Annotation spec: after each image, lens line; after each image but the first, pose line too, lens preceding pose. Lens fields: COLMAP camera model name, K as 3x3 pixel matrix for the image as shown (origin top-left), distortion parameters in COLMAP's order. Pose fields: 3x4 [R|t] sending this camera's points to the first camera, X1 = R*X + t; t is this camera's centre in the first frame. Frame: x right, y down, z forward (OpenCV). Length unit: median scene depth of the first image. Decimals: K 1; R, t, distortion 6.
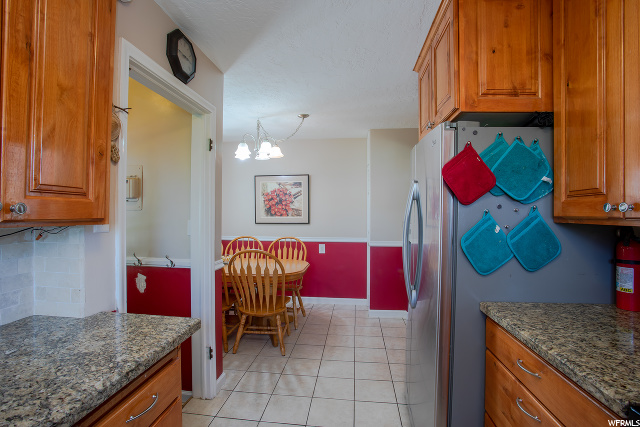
lens RADIAL K [[316.2, 0, 319.3], [0, 316.2, 213.6], [0, 0, 1]] dist [-0.048719, 0.004976]
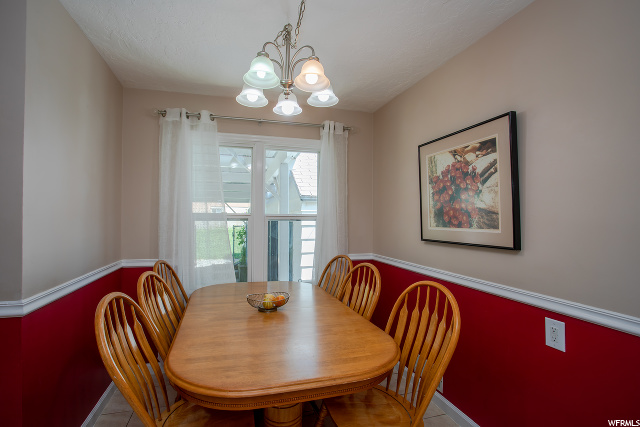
lens RADIAL K [[316.2, 0, 320.1], [0, 316.2, 210.9], [0, 0, 1]] dist [-0.048719, 0.004976]
pose [[0.371427, -0.015400, -0.928334, 0.206247], [-0.011283, 0.999714, -0.021098, -0.002862], [0.928394, 0.018310, 0.371147, 0.666481]]
